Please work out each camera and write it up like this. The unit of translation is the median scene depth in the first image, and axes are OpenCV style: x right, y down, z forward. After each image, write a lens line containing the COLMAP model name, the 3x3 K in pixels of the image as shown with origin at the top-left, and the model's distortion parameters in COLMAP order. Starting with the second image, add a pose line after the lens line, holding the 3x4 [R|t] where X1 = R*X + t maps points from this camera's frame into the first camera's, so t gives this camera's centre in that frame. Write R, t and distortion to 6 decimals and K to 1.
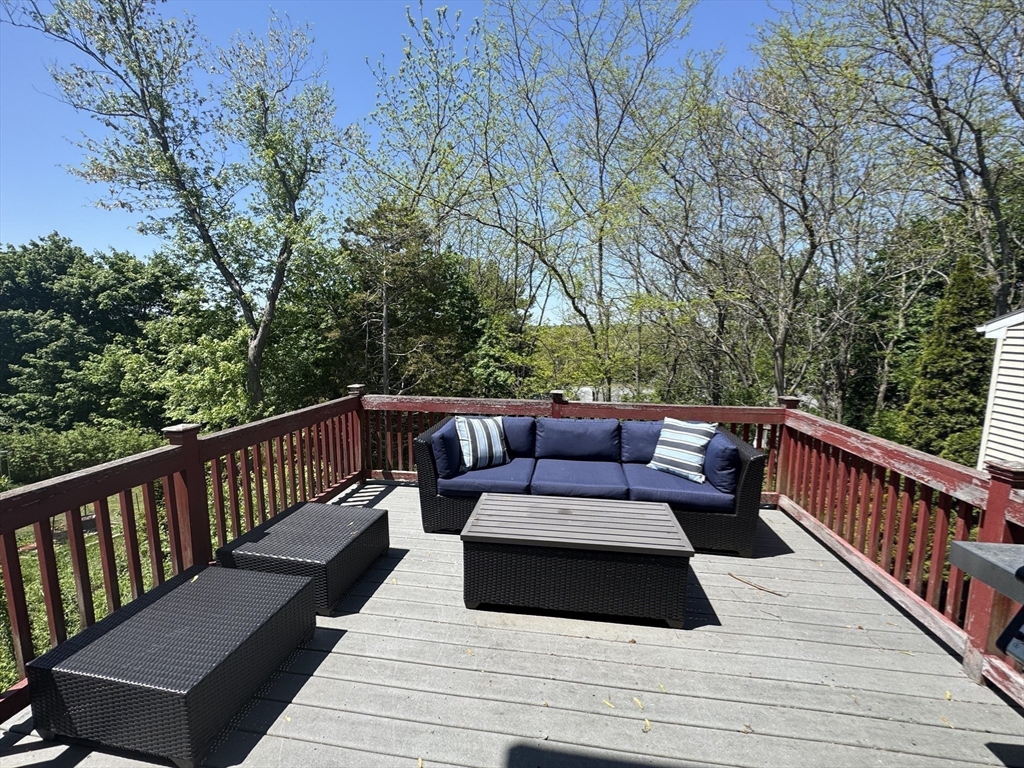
lens RADIAL K [[392.9, 0, 529.2], [0, 392.9, 380.7], [0, 0, 1]] dist [-0.001767, -0.000182]
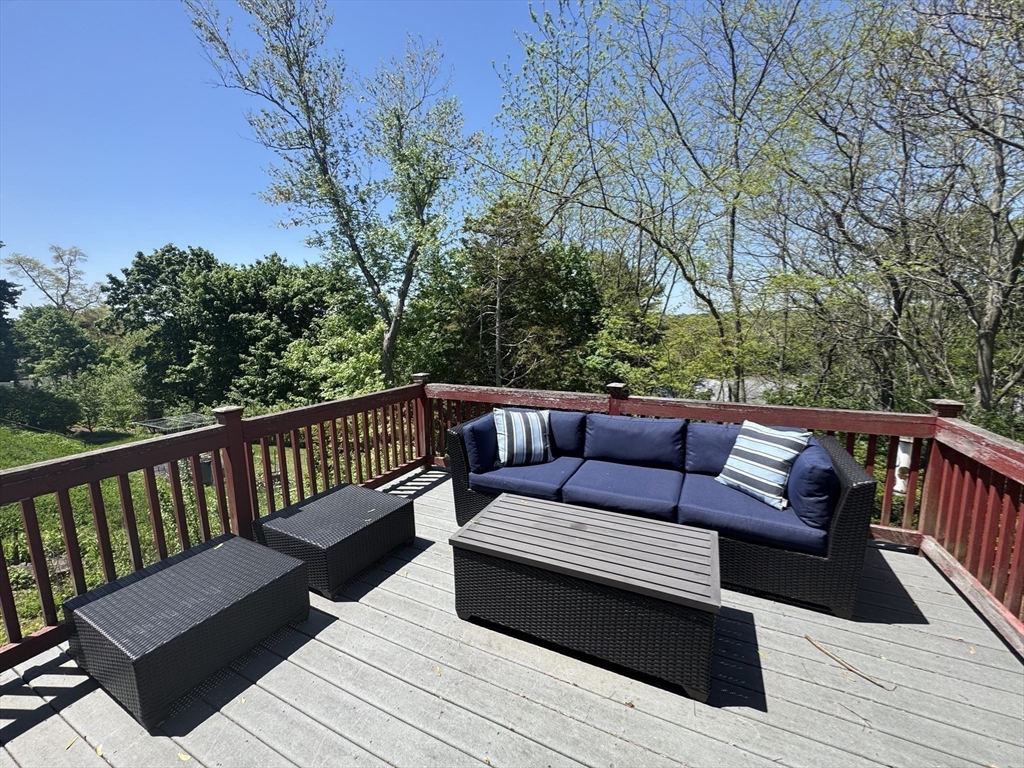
lens RADIAL K [[392.9, 0, 529.2], [0, 392.9, 380.7], [0, 0, 1]] dist [-0.001767, -0.000182]
pose [[0.955760, 0.021601, -0.293354, 0.149302], [-0.014592, 0.999554, 0.026058, -0.001518], [0.293786, -0.020625, 0.955649, 0.104649]]
